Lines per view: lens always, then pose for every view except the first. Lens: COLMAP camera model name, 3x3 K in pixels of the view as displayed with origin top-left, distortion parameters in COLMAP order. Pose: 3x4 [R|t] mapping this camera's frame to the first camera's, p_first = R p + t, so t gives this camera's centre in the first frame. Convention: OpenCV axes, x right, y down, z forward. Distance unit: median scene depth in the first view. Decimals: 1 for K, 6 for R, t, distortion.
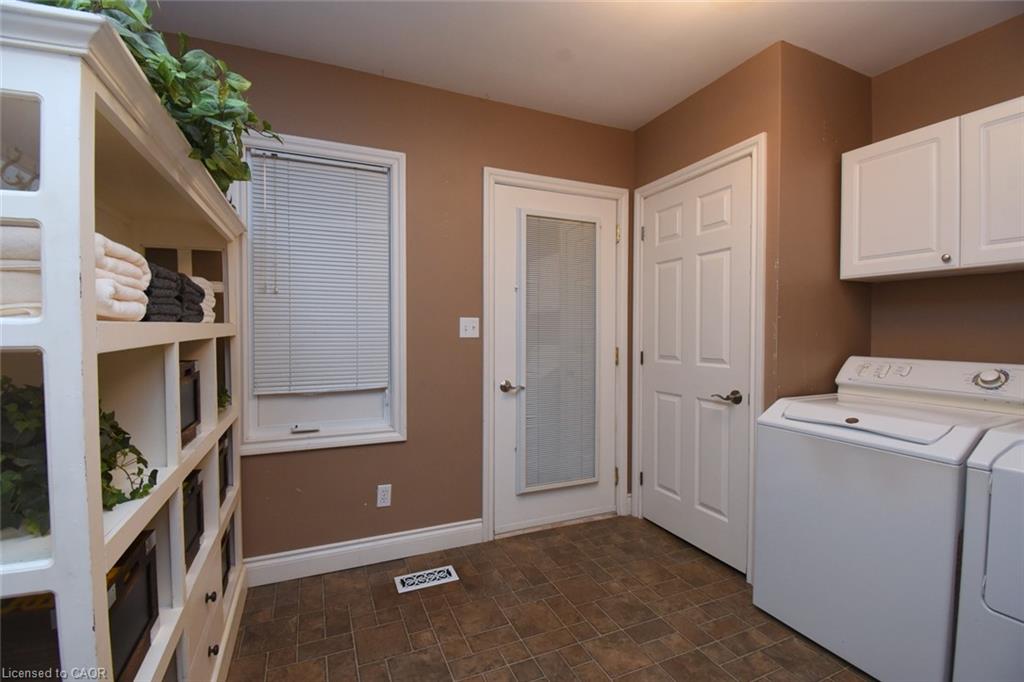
lens RADIAL K [[447.9, 0, 508.7], [0, 447.9, 343.6], [0, 0, 1]] dist [0.018037, -0.024421]
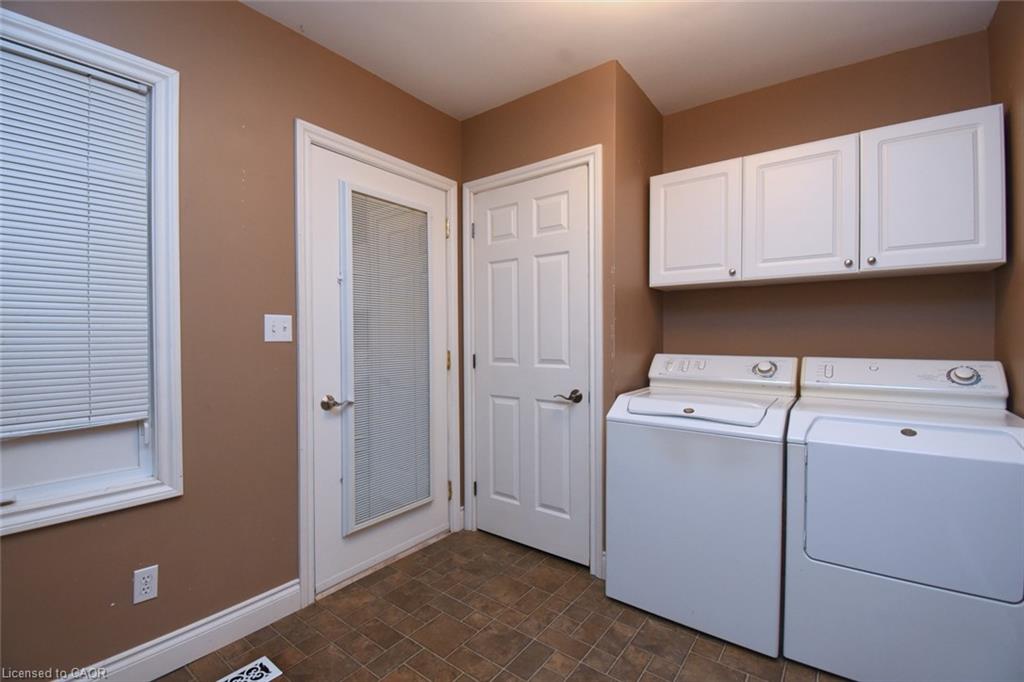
lens RADIAL K [[447.9, 0, 508.7], [0, 447.9, 343.6], [0, 0, 1]] dist [0.018037, -0.024421]
pose [[0.872849, -0.013346, 0.487807, -0.126958], [0.017704, 0.999834, -0.004323, -0.000131], [-0.487668, 0.012410, 0.872941, 0.168914]]
